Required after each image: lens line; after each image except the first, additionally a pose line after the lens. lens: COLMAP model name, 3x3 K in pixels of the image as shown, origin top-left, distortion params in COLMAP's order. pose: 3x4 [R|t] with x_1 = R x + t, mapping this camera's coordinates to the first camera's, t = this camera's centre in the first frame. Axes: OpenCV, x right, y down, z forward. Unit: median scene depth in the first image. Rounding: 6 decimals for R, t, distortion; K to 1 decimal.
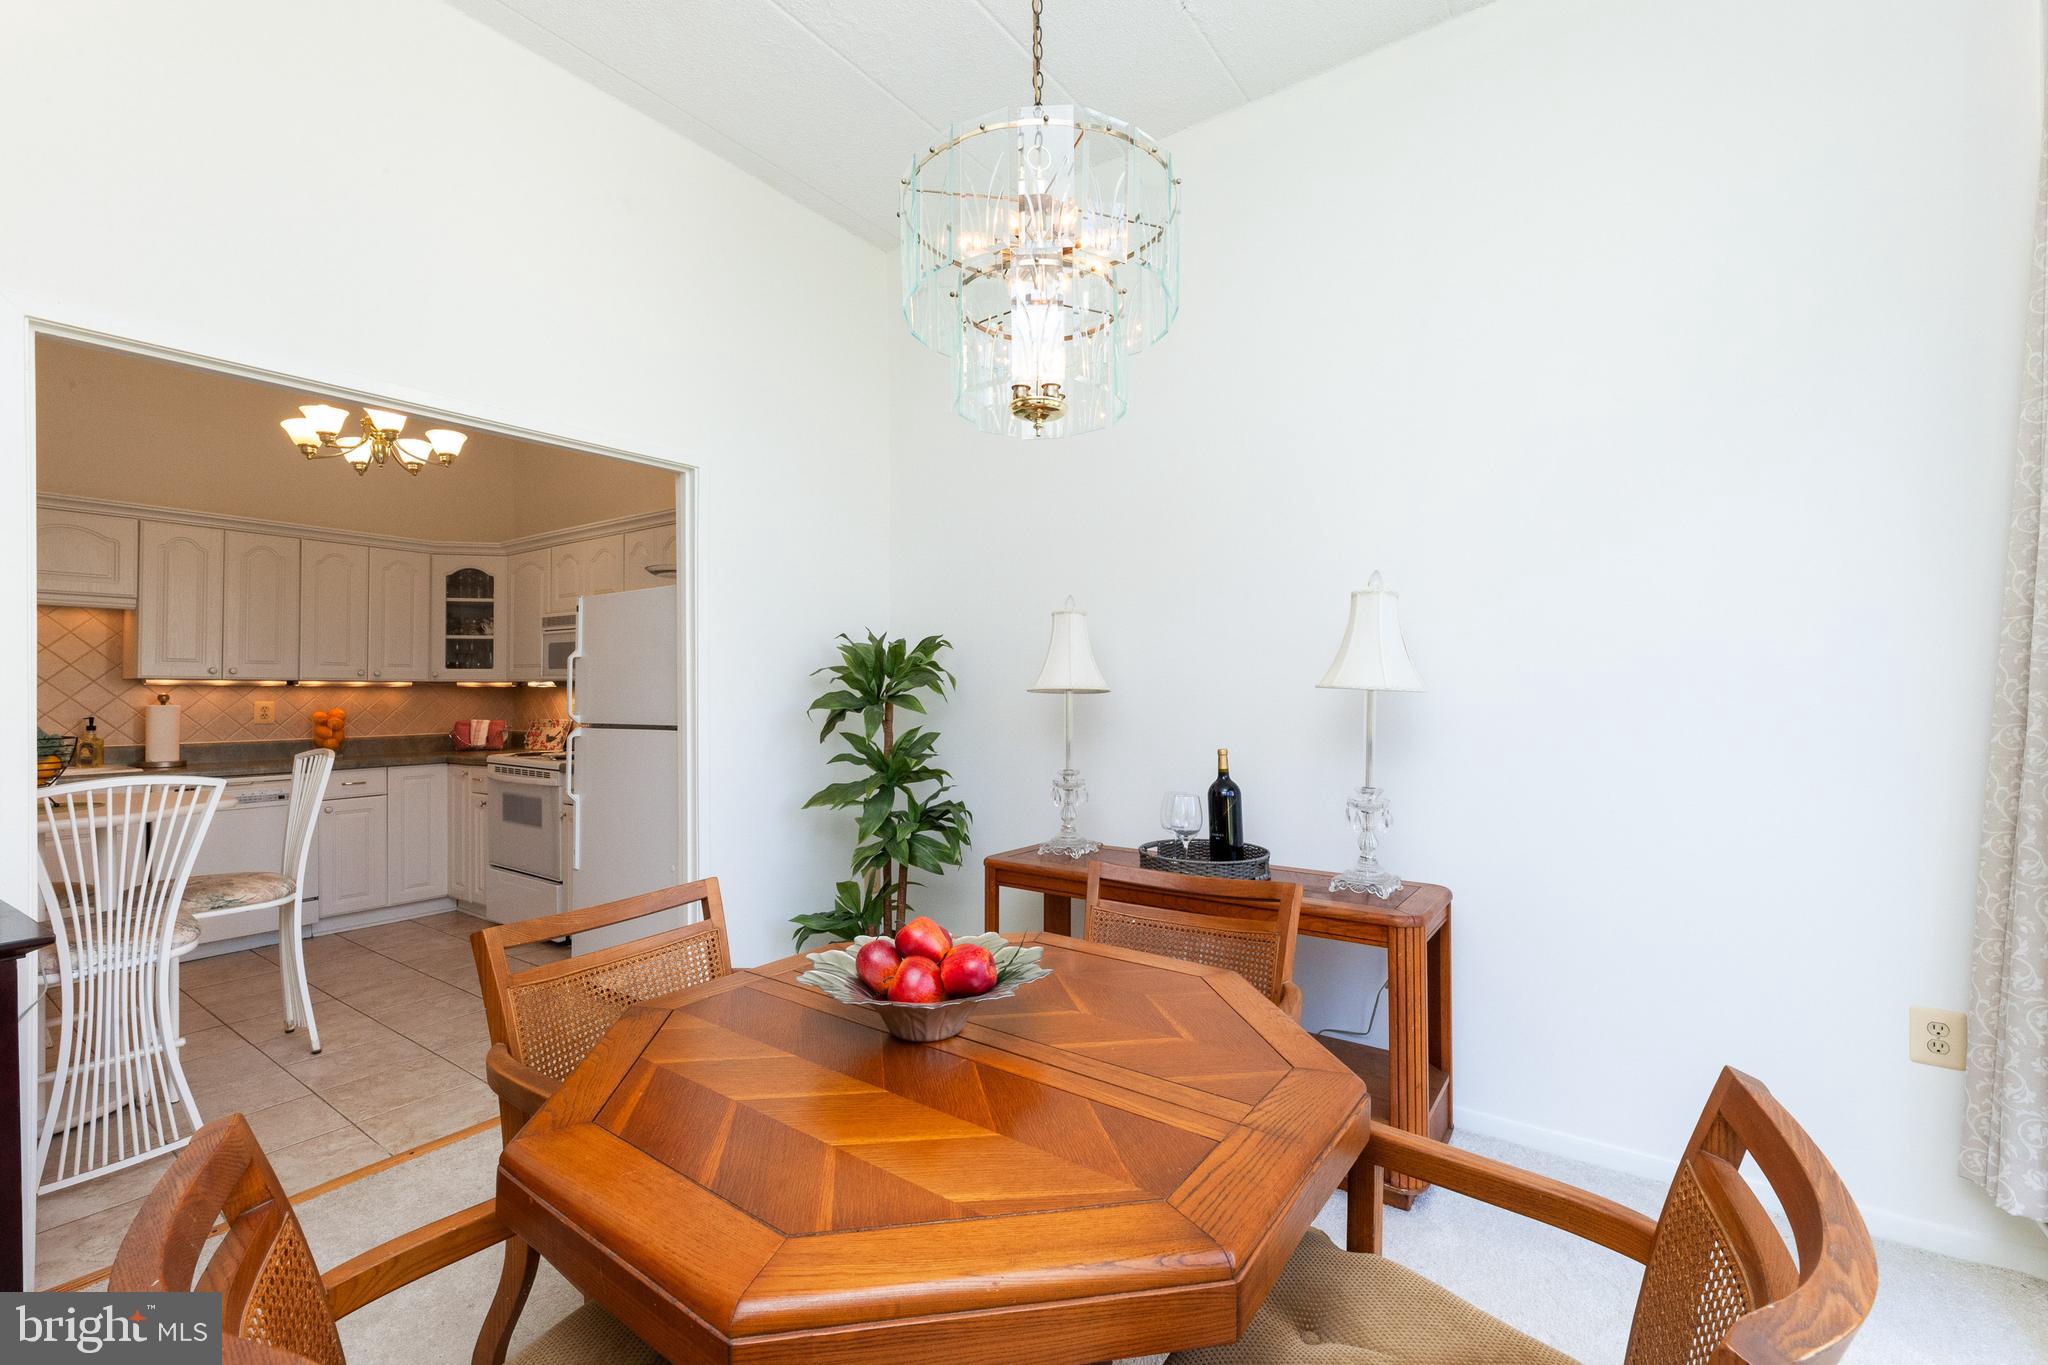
lens RADIAL K [[857.9, 0, 1027.6], [0, 857.9, 681.8], [0, 0, 1]] dist [0.001404, 0.000260]
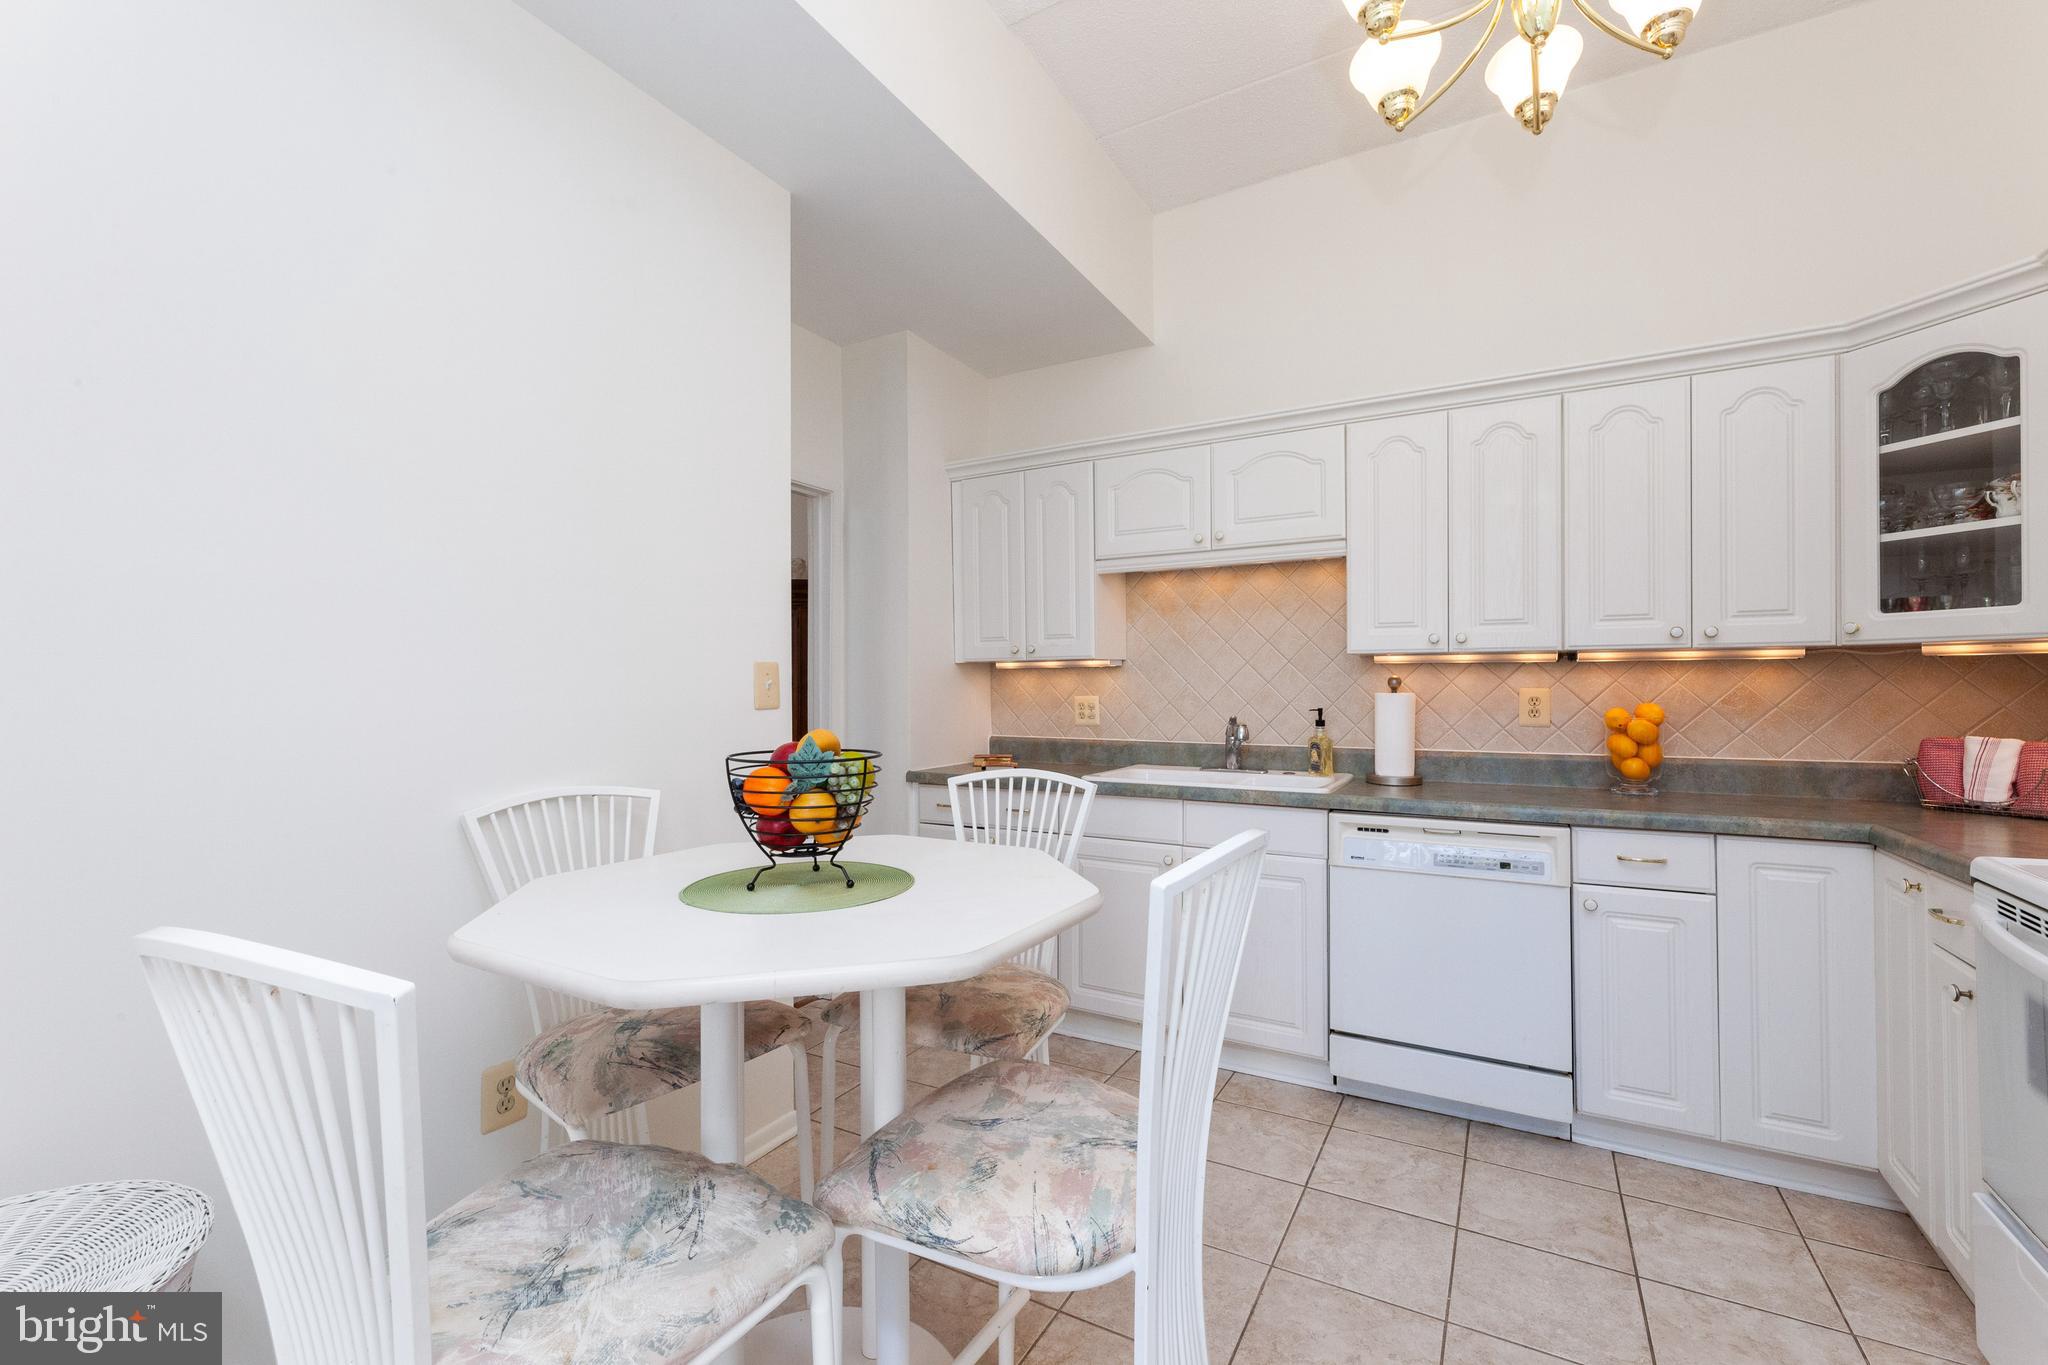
lens RADIAL K [[857.9, 0, 1027.6], [0, 857.9, 681.8], [0, 0, 1]] dist [0.001404, 0.000260]
pose [[0.103470, -0.001196, -0.994632, -0.356852], [0.017724, 0.999843, 0.000641, 0.012474], [0.994475, -0.017695, 0.103475, 0.638017]]
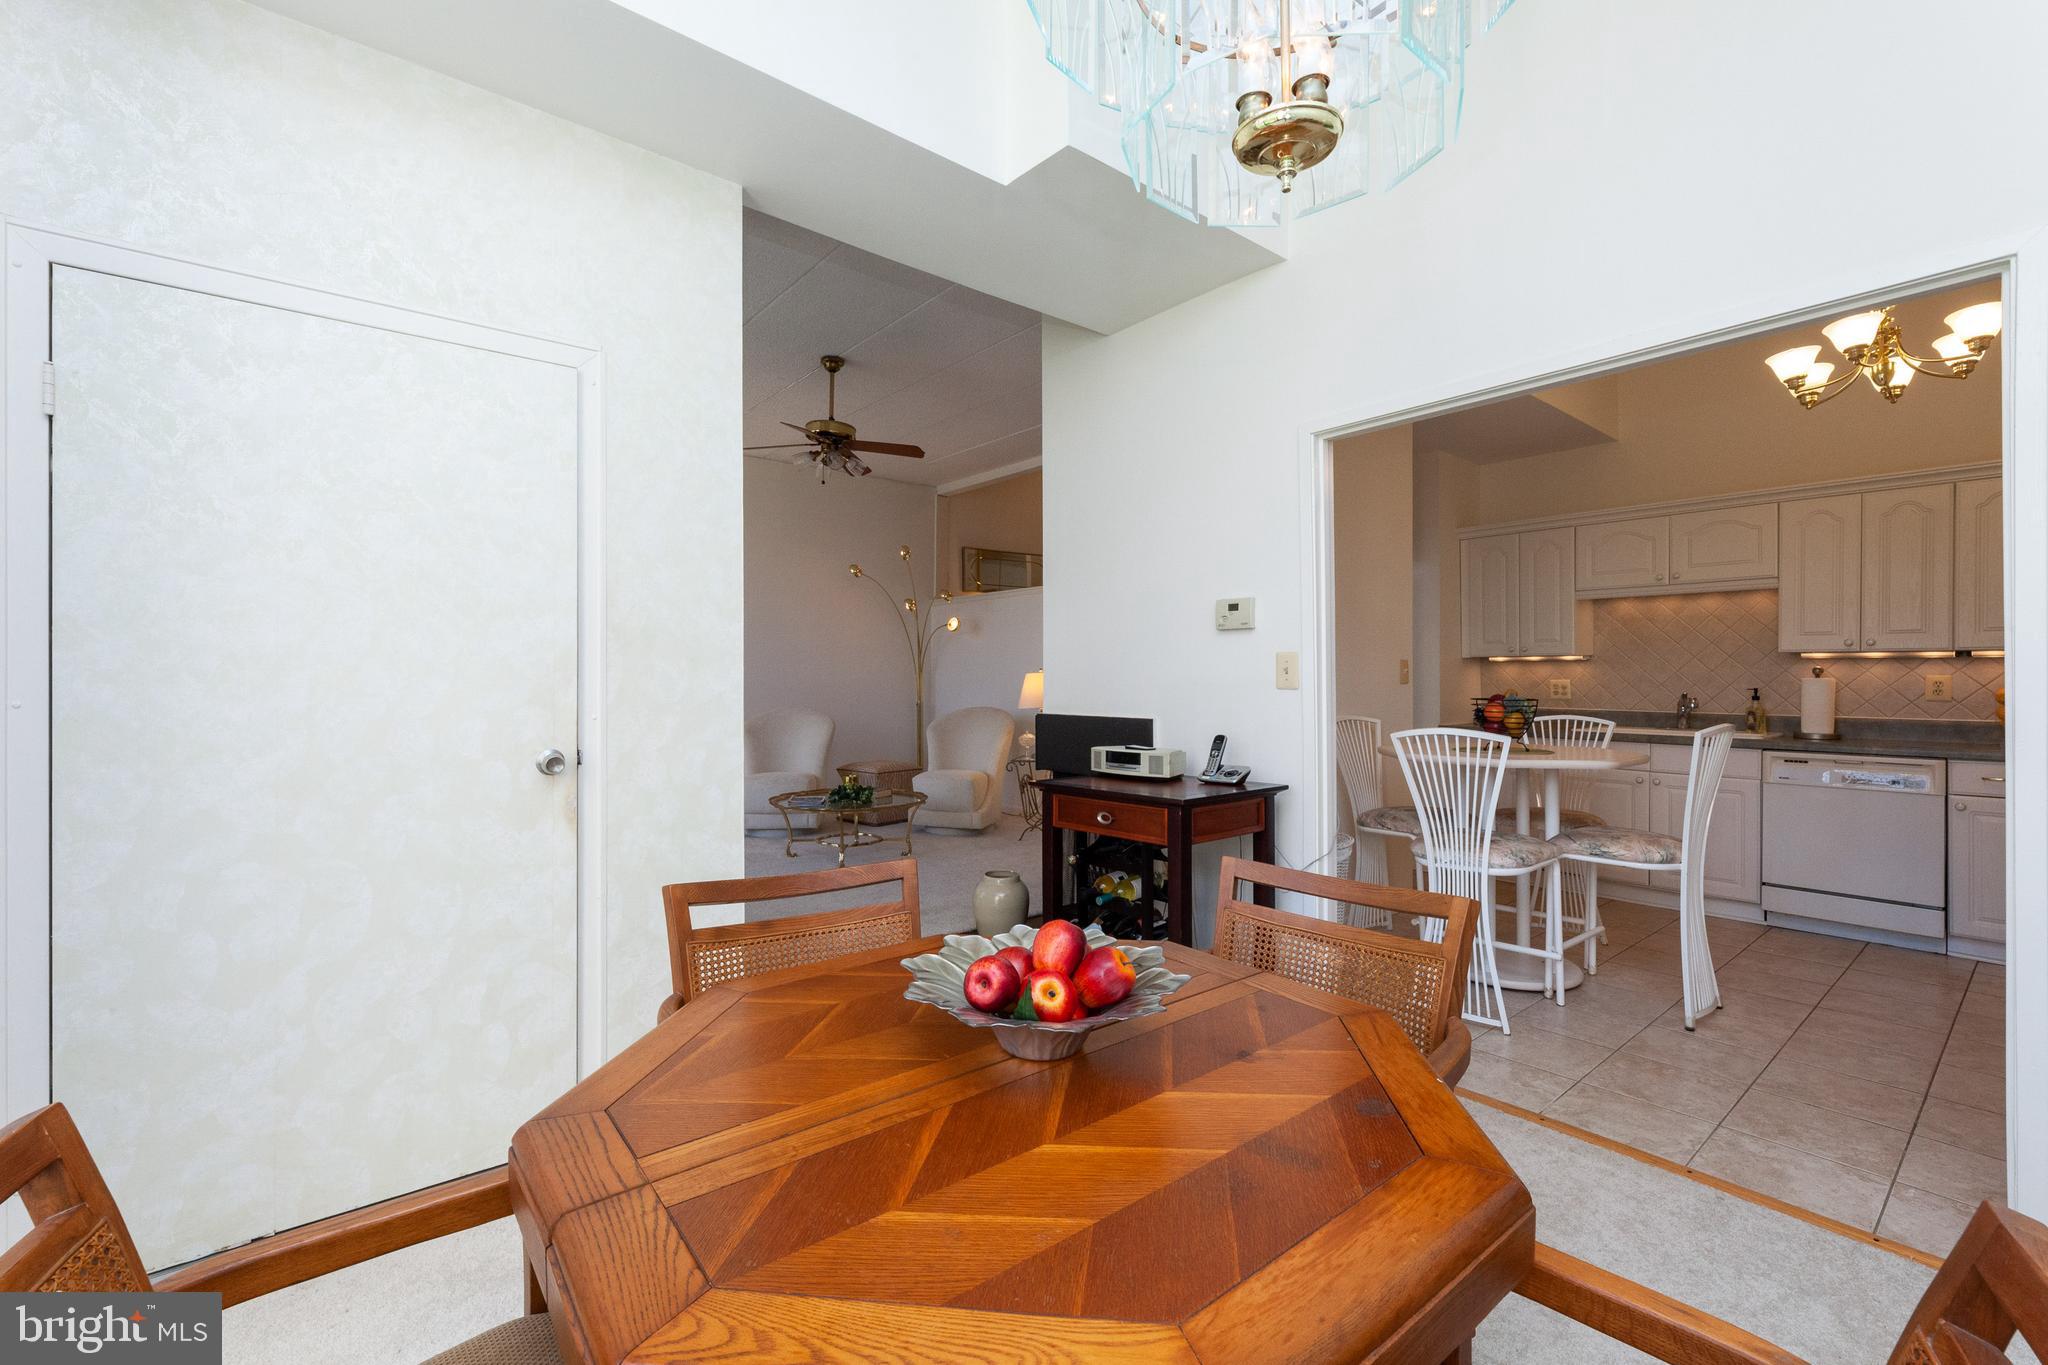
lens RADIAL K [[862.6, 0, 1035.1], [0, 862.6, 679.4], [0, 0, 1]] dist [0.002893, 0.000788]
pose [[-0.254089, 0.010312, -0.967126, 0.218932], [0.015382, 0.999860, 0.006620, 0.007597], [0.967059, -0.013194, -0.254212, 0.363554]]
